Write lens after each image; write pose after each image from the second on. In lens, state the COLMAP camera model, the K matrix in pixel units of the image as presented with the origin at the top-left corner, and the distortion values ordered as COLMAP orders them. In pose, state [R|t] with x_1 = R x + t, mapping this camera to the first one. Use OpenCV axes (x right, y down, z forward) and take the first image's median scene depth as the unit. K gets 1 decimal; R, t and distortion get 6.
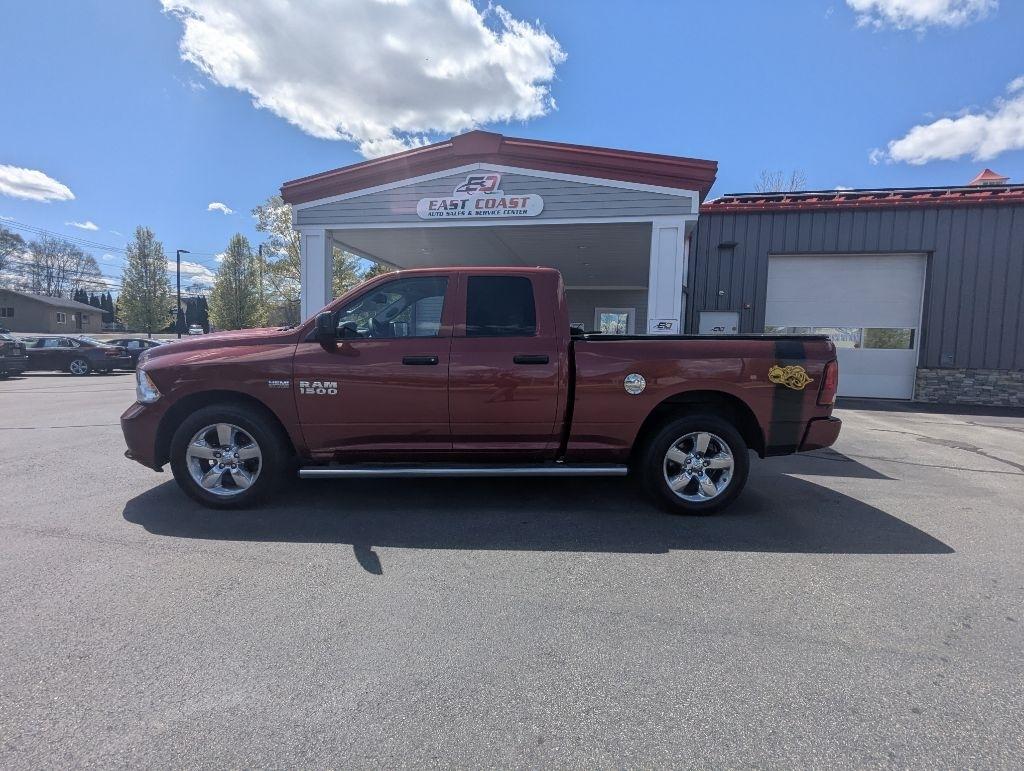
lens RADIAL K [[487.4, 0, 514.6], [0, 487.4, 385.3], [0, 0, 1]] dist [-0.004634, 0.002607]
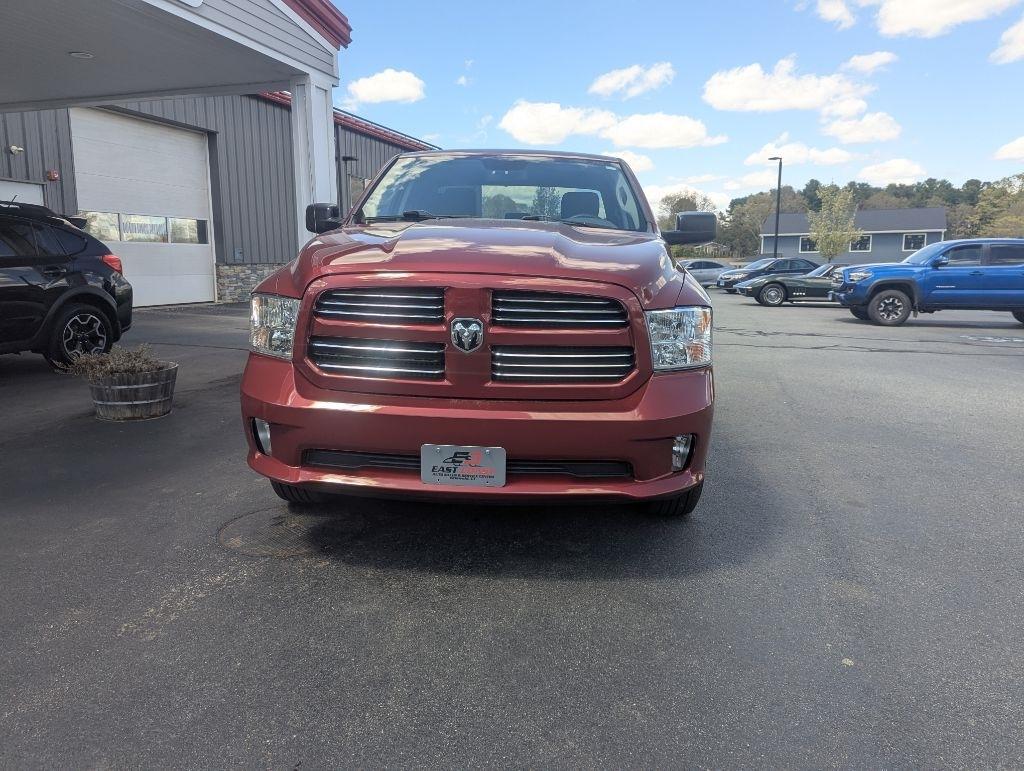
lens RADIAL K [[717.6, 0, 513.2], [0, 717.6, 365.4], [0, 0, 1]] dist [0.048354, -0.039537]
pose [[0.090154, -0.171026, 0.981133, -0.792865], [0.073757, 0.983586, 0.164676, -0.057148], [-0.993193, 0.057519, 0.101288, 0.574983]]
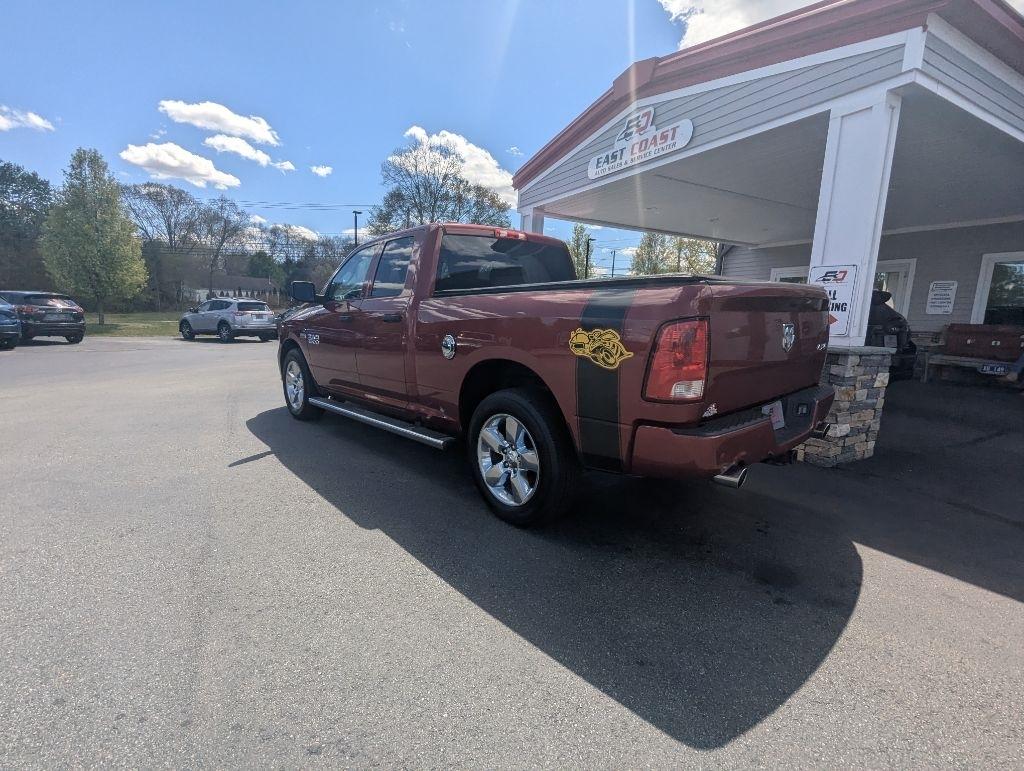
lens RADIAL K [[487.3, 0, 517.5], [0, 487.3, 389.0], [0, 0, 1]] dist [-0.002428, -0.000628]
pose [[0.651905, 0.108221, -0.750539, 0.499639], [-0.065339, 0.994099, 0.086588, -0.005731], [0.755480, -0.007408, 0.655129, 0.267609]]
